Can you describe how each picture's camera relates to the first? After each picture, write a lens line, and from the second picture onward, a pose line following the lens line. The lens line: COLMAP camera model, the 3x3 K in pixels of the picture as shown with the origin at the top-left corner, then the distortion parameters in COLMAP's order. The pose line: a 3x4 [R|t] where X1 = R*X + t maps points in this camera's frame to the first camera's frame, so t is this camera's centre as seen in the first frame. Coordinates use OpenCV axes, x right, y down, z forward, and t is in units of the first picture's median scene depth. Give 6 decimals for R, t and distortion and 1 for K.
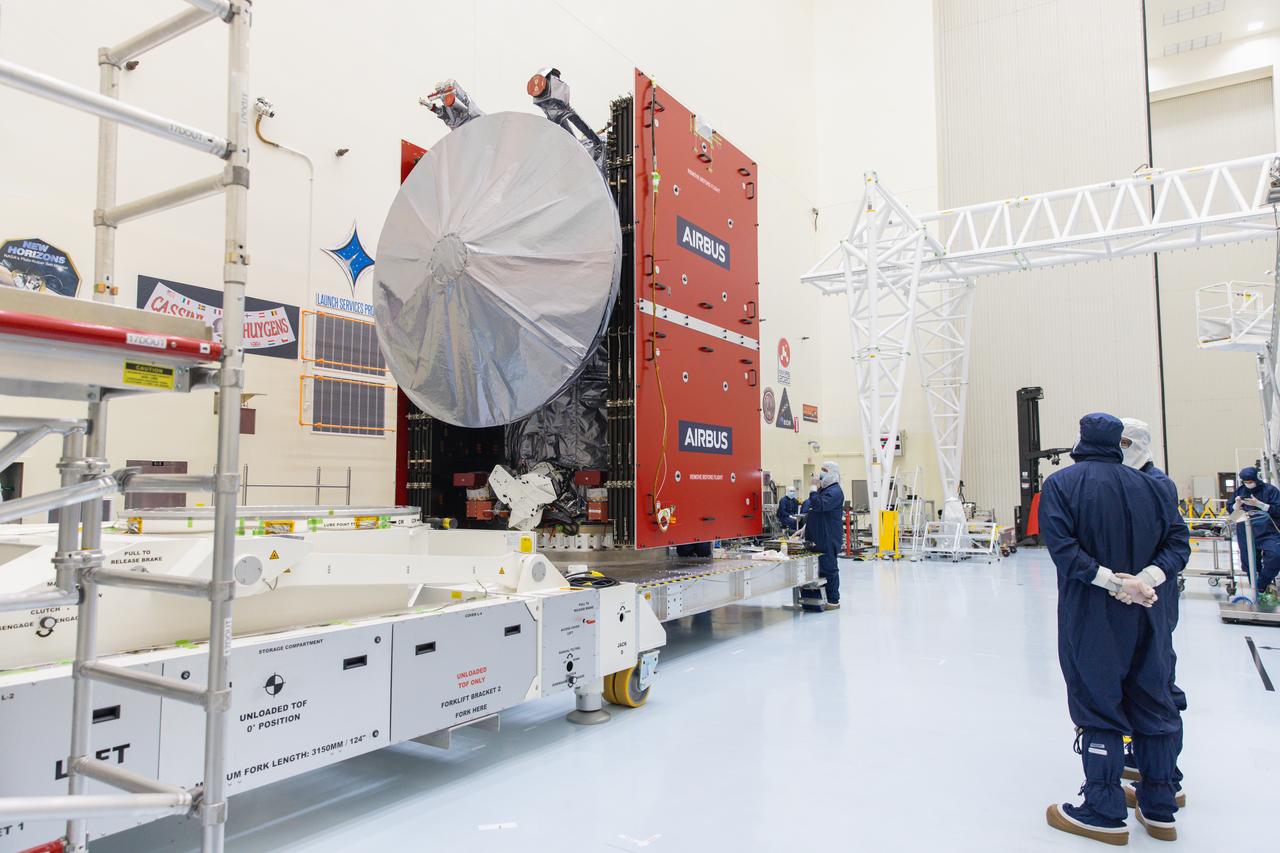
lens RADIAL K [[848.7, 0, 653.6], [0, 848.7, 421.4], [0, 0, 1]] dist [0.009617, 0.002462]
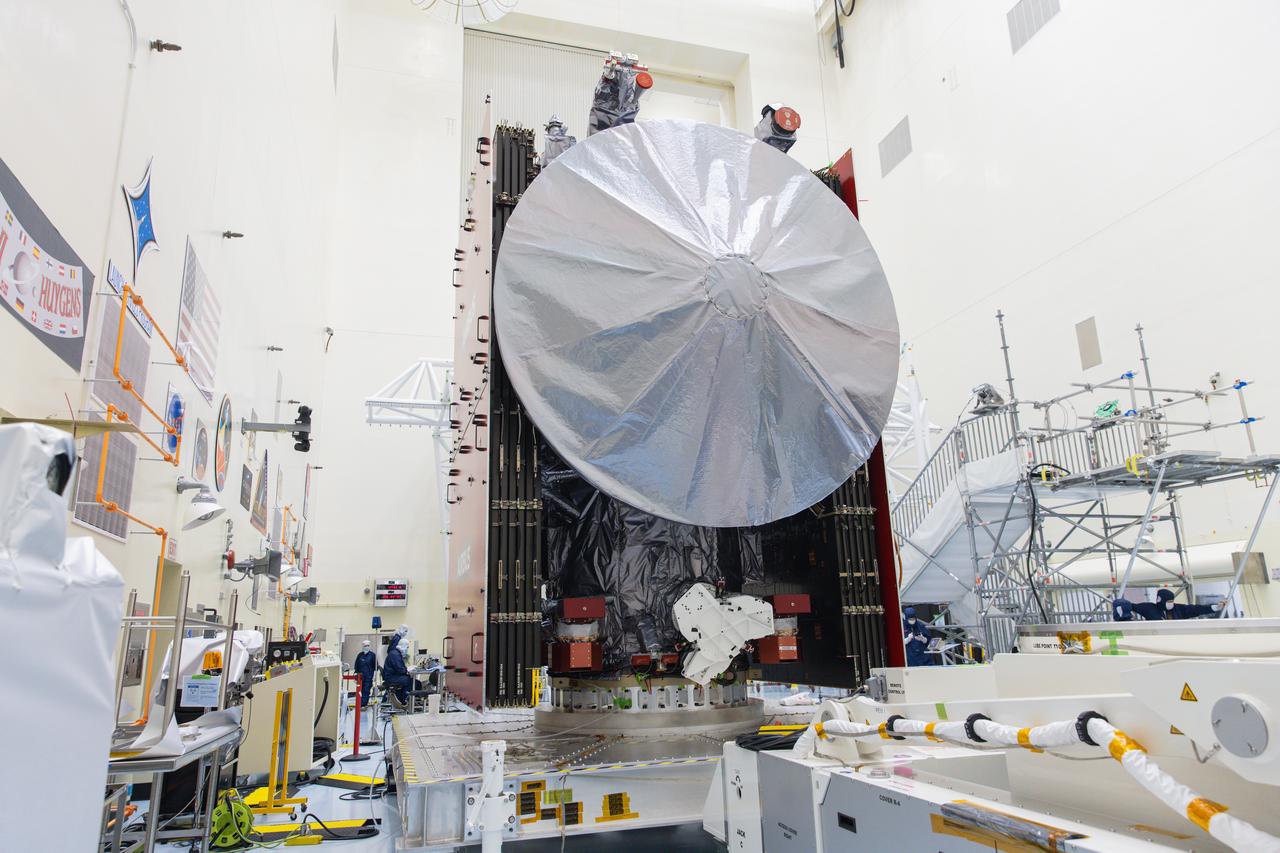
lens RADIAL K [[848.7, 0, 650.4], [0, 848.7, 415.9], [0, 0, 1]] dist [0.009617, 0.002462]
pose [[0.668127, 0.169039, 0.724591, -0.746911], [-0.032901, 0.979610, -0.198195, 0.056234], [-0.743320, 0.108580, 0.660065, 0.558948]]
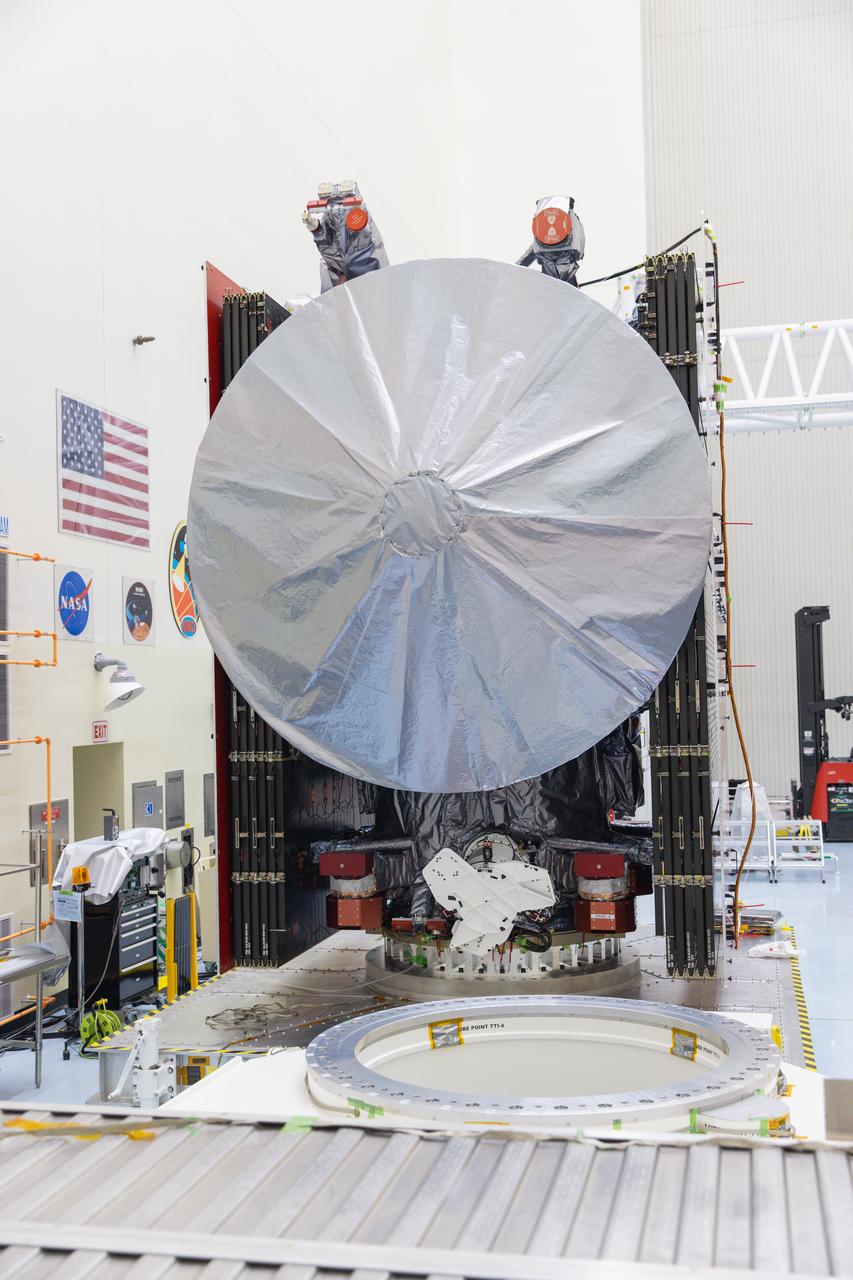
lens RADIAL K [[1412.7, 0, 418.3], [0, 1412.7, 642.8], [0, 0, 1]] dist [-0.010850, 0.000000]
pose [[0.950476, -0.008475, 0.310683, -0.515342], [-0.004089, 0.999201, 0.039768, -0.134375], [-0.310772, -0.039069, 0.949681, 0.068830]]
